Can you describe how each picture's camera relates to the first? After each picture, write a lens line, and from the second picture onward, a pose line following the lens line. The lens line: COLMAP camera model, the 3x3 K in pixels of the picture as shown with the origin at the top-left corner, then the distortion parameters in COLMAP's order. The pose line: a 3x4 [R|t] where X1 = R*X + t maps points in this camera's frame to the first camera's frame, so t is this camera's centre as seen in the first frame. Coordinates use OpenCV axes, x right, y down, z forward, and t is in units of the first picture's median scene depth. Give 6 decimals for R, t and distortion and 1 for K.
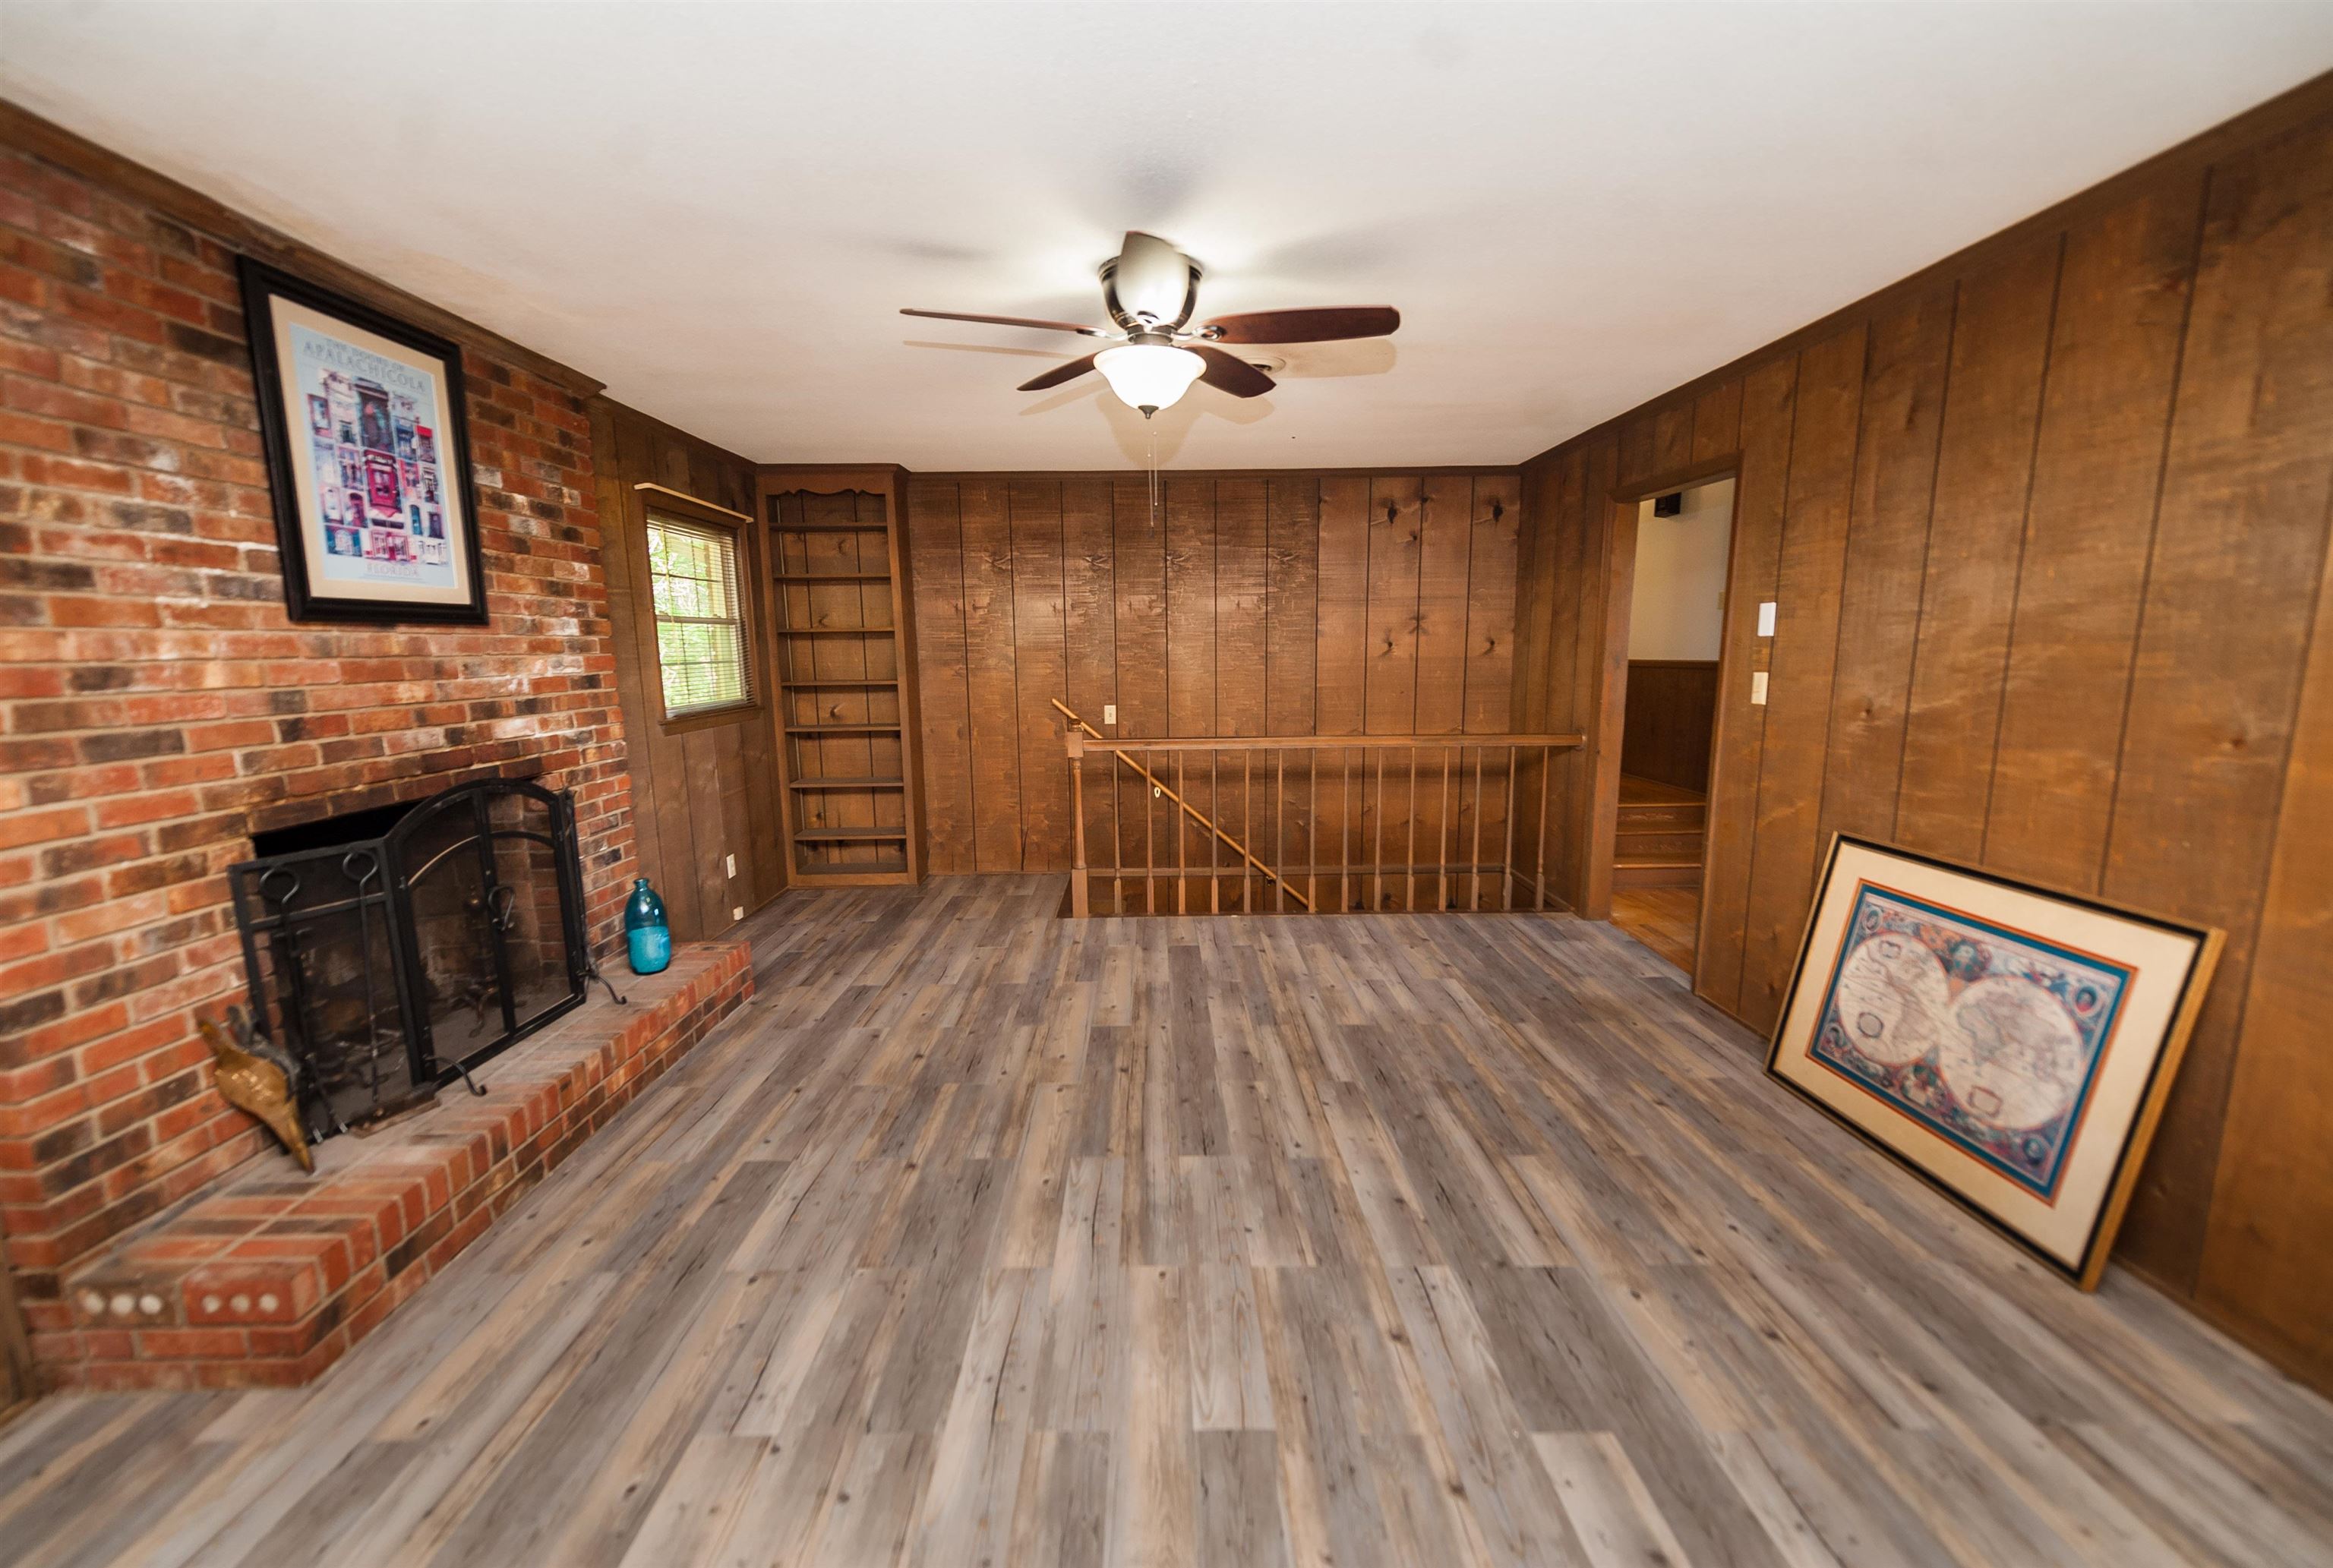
lens RADIAL K [[931.7, 0, 1153.3], [0, 931.7, 790.3], [0, 0, 1]] dist [0.015174, -0.006114]
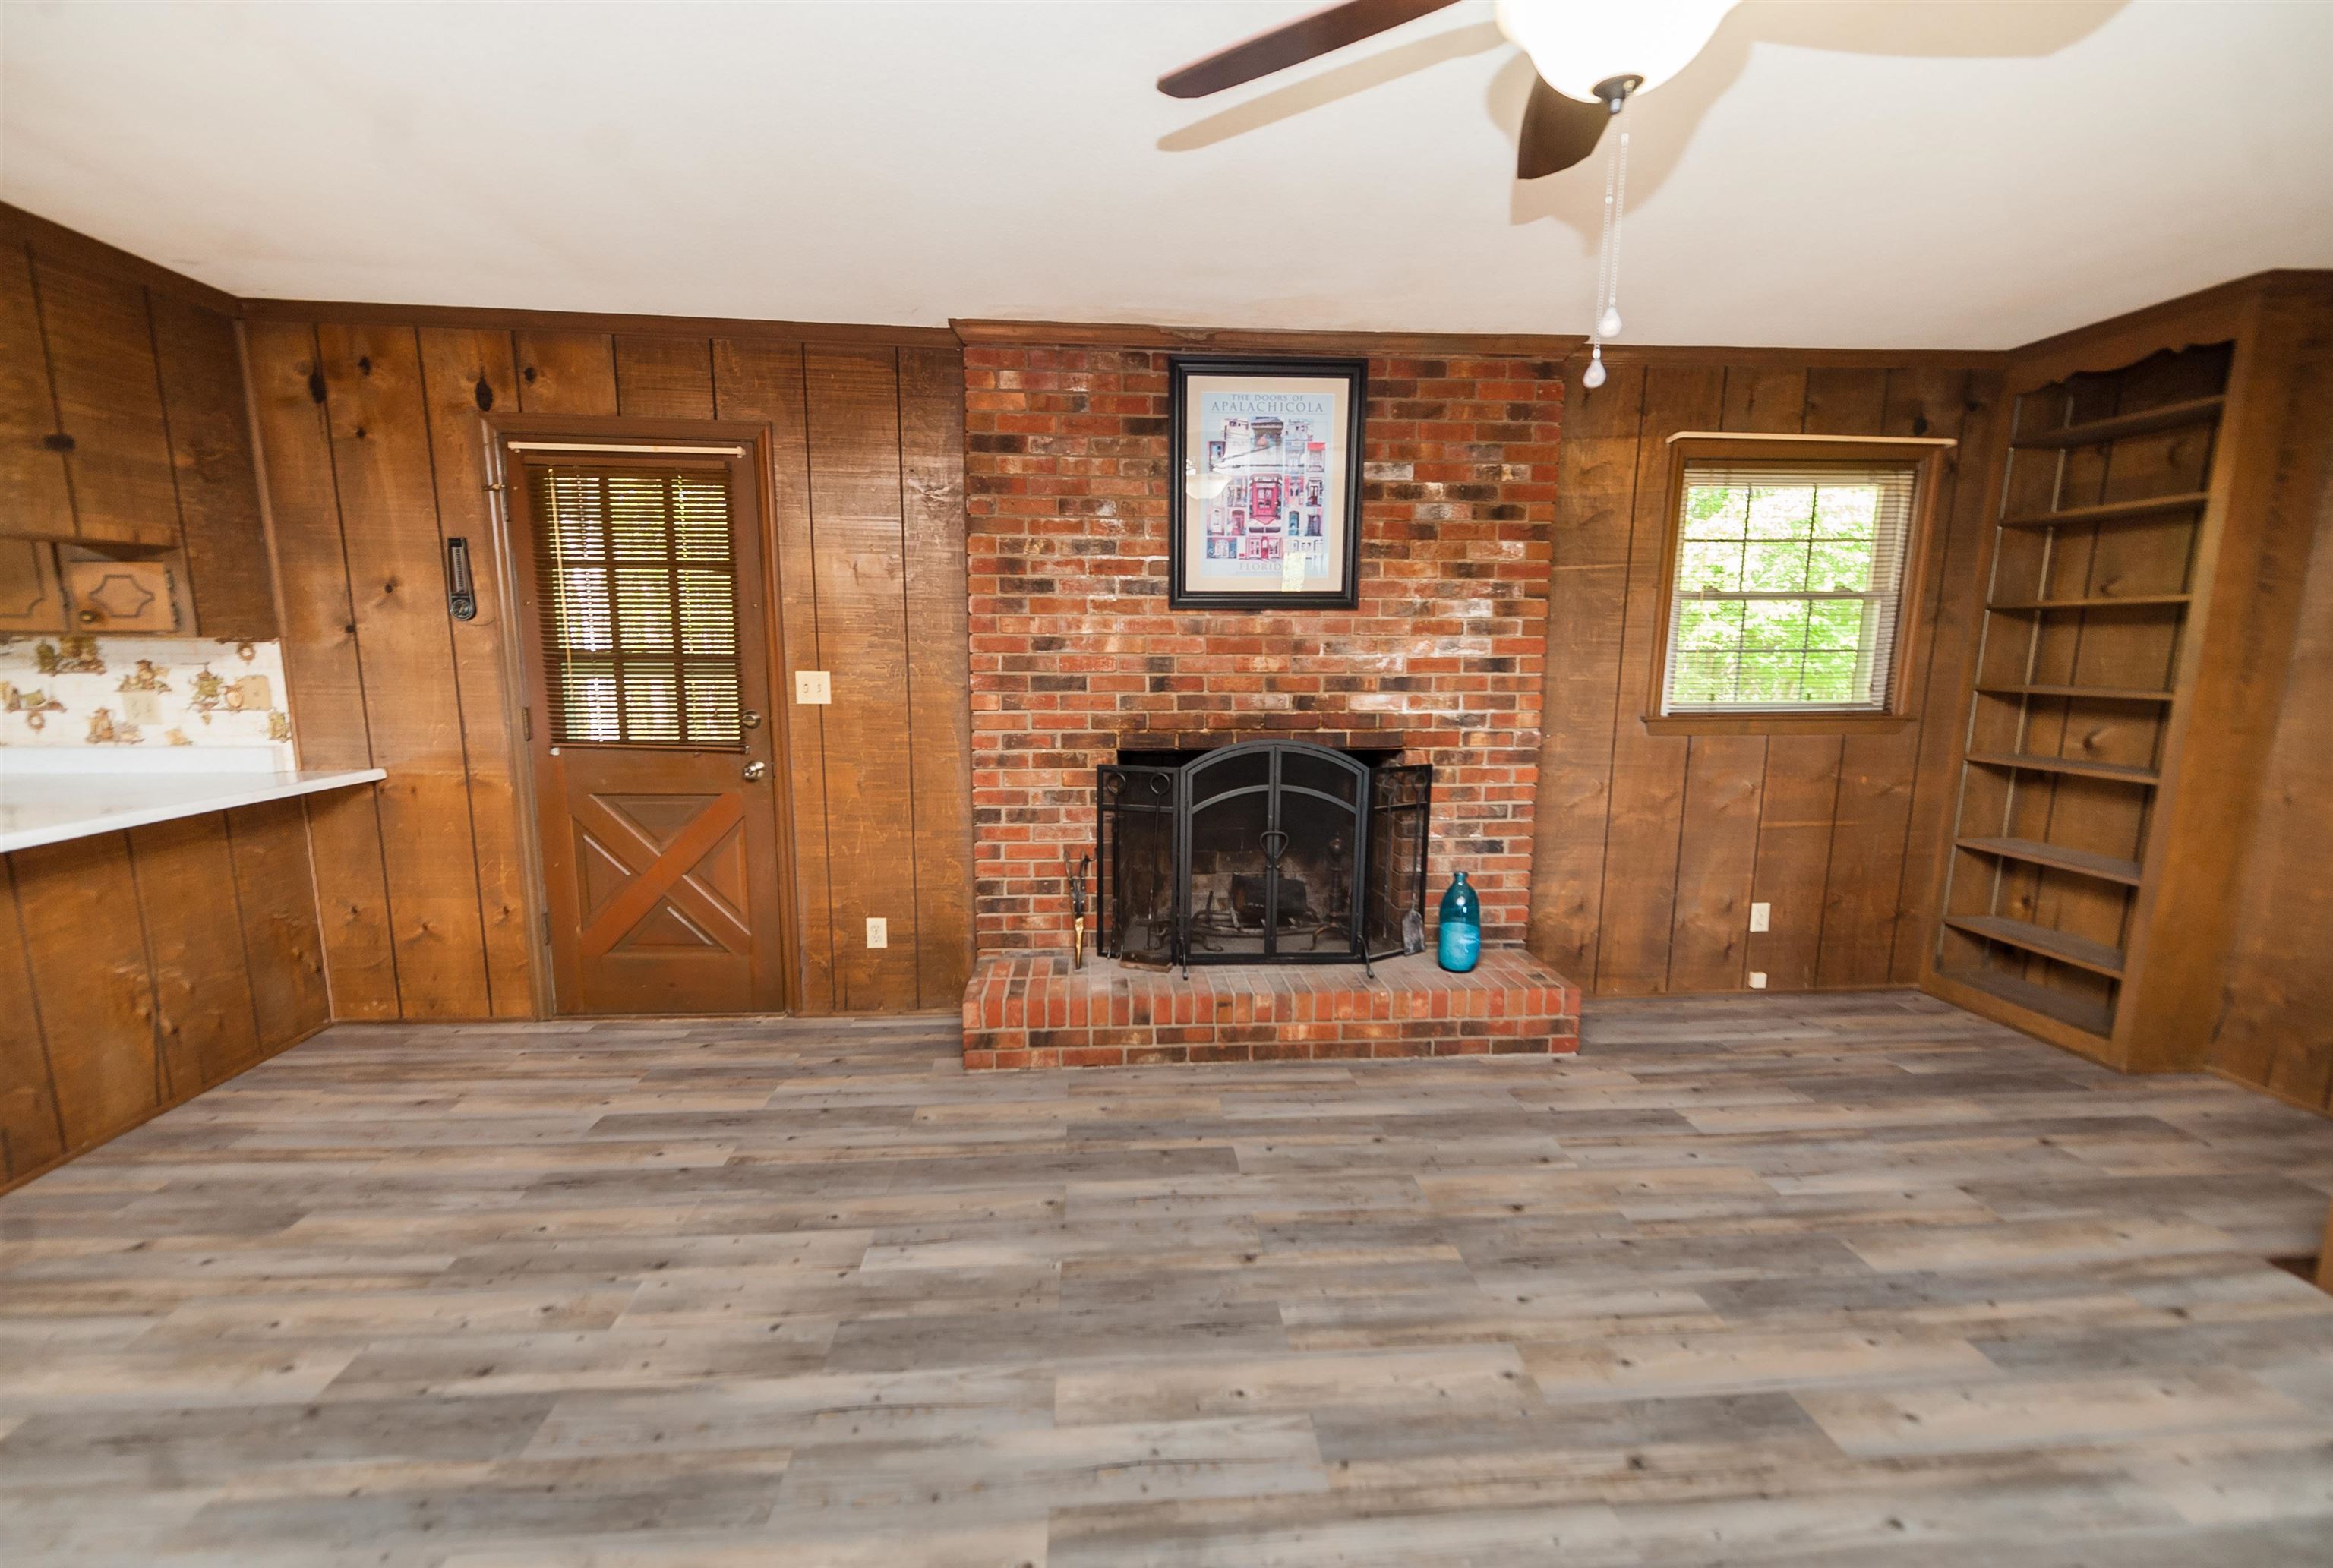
lens RADIAL K [[942.7, 0, 1150.5], [0, 942.7, 790.2], [0, 0, 1]] dist [0.018133, -0.006712]
pose [[0.065829, 0.168823, -0.983446, 0.513598], [-0.159292, 0.974722, 0.156663, -0.122331], [0.985034, 0.146342, 0.091057, 0.824841]]
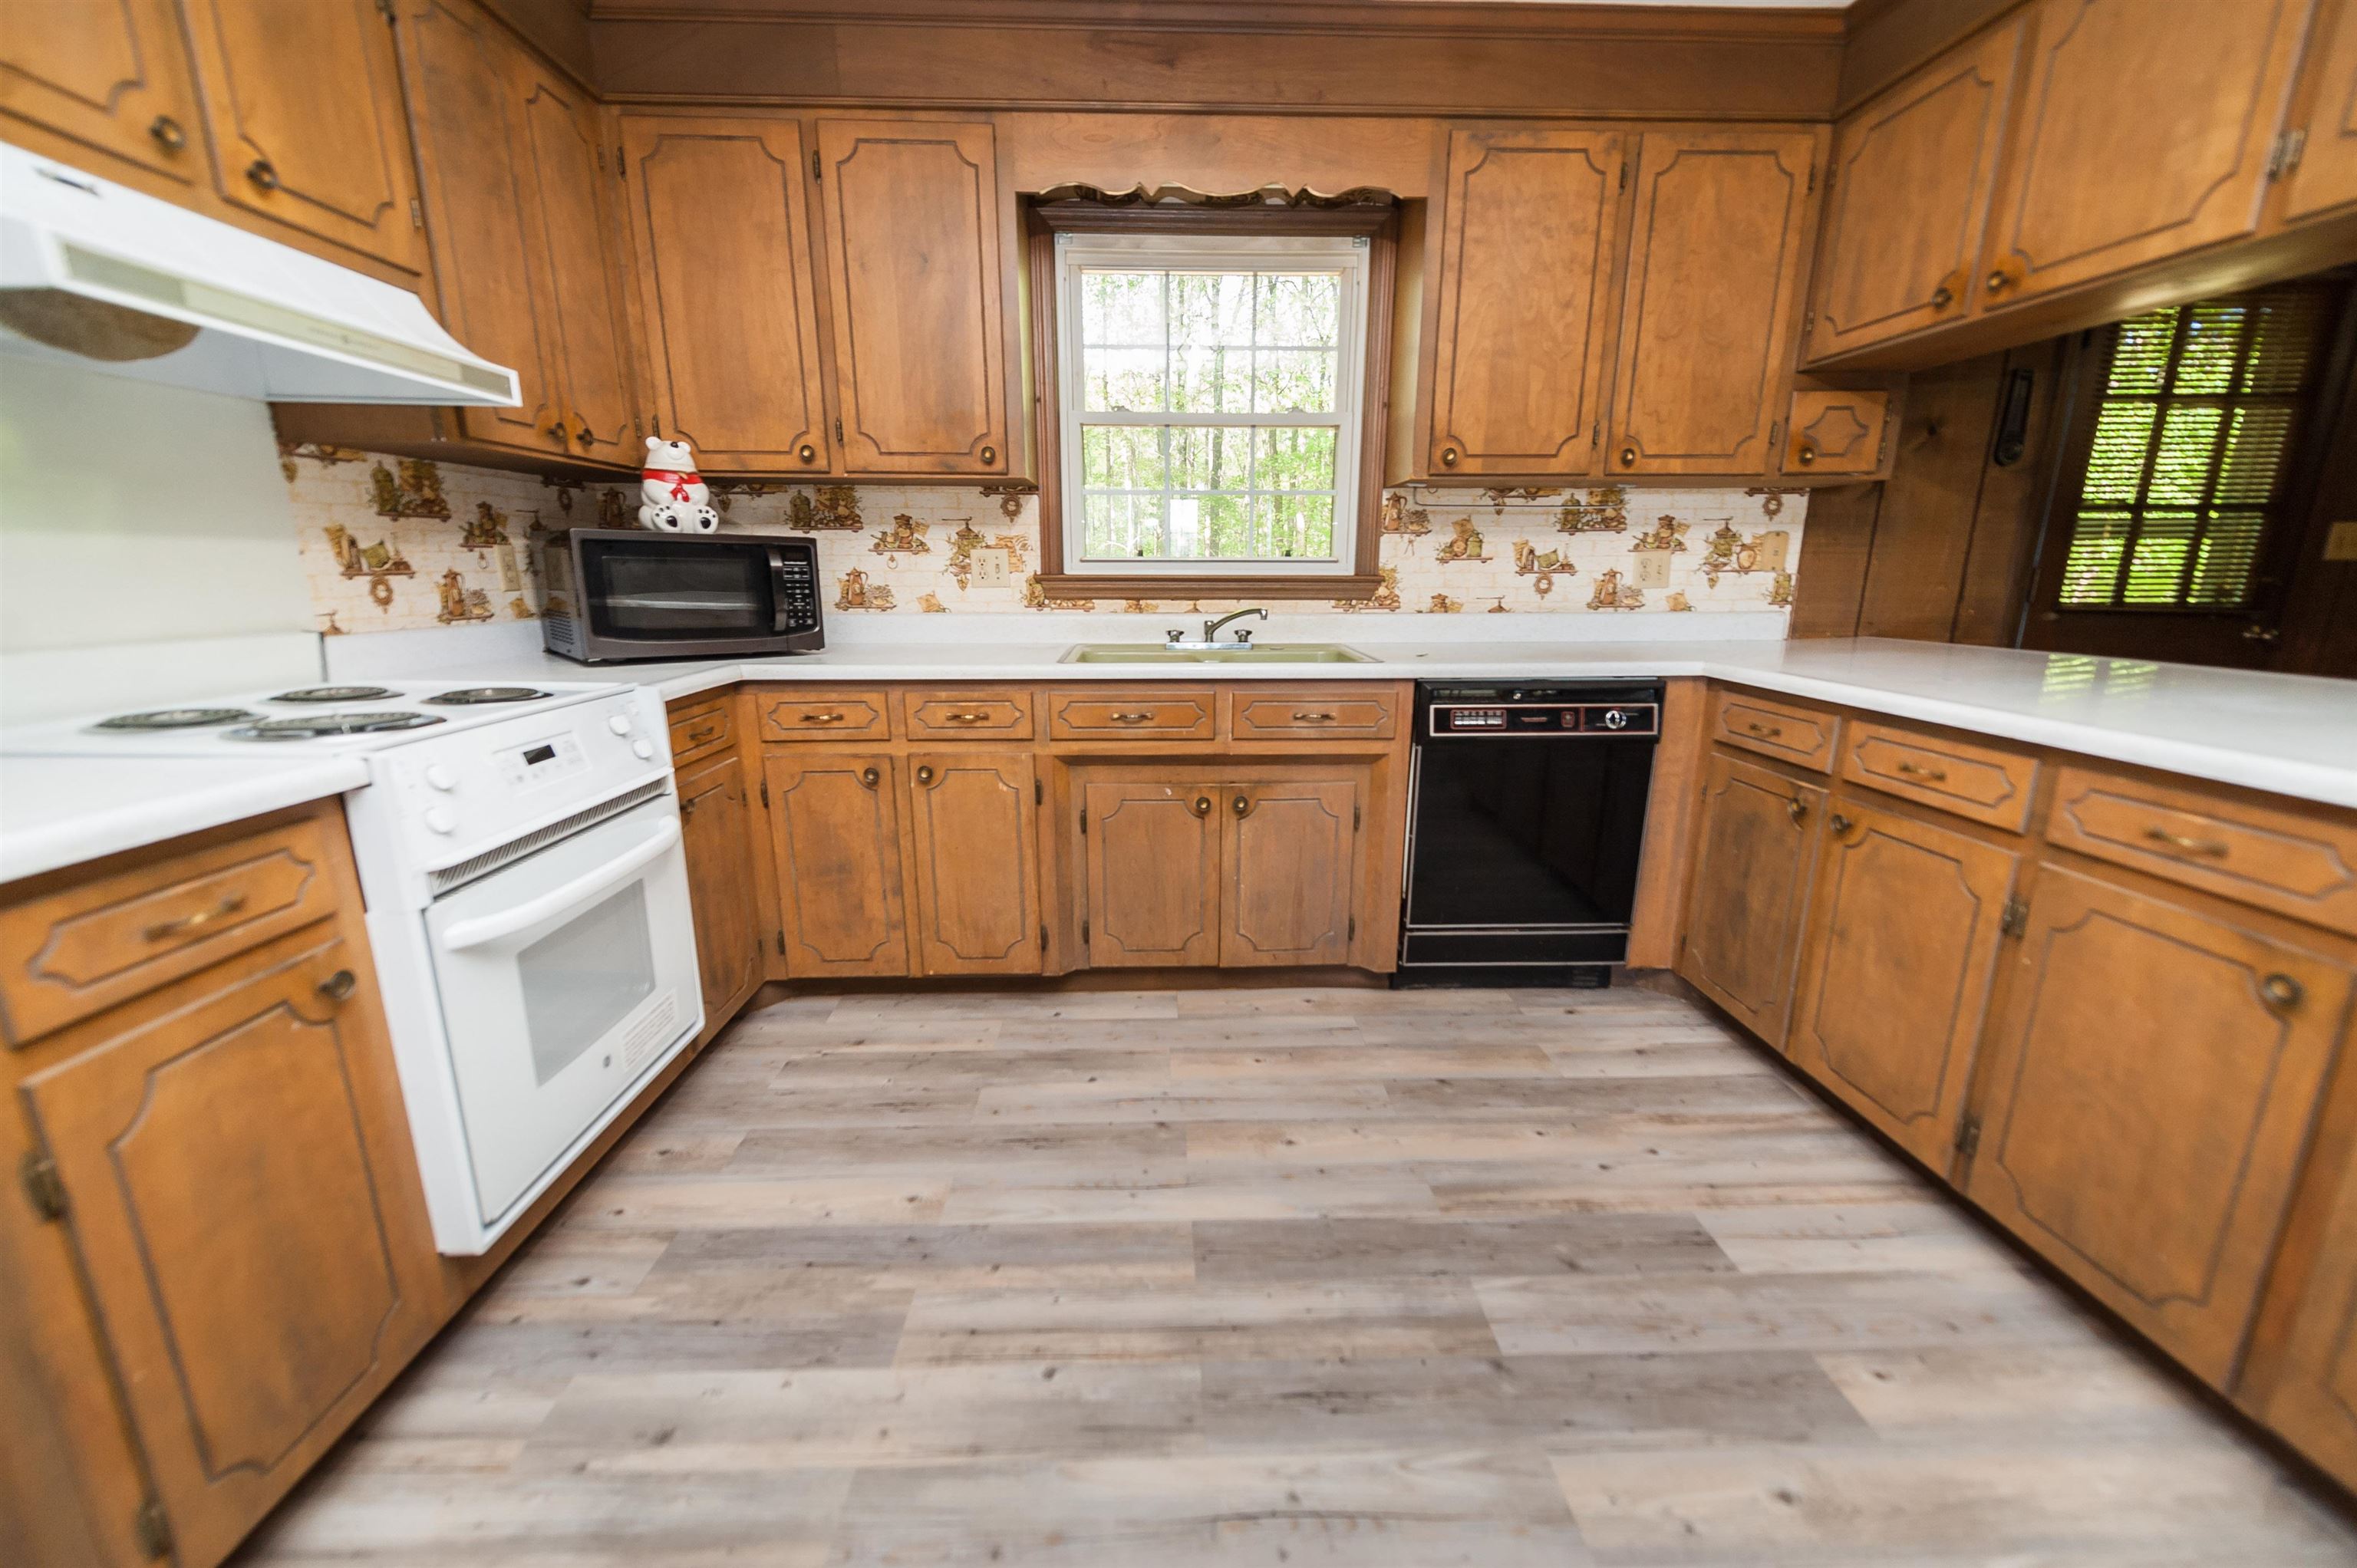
lens RADIAL K [[934.8, 0, 1175.0], [0, 934.8, 786.7], [0, 0, 1]] dist [0.016321, -0.007126]
pose [[0.023092, 0.240072, -0.970480, 0.314607], [-0.151943, 0.960305, 0.233939, 0.274384], [0.988119, 0.142056, 0.058653, -1.078108]]
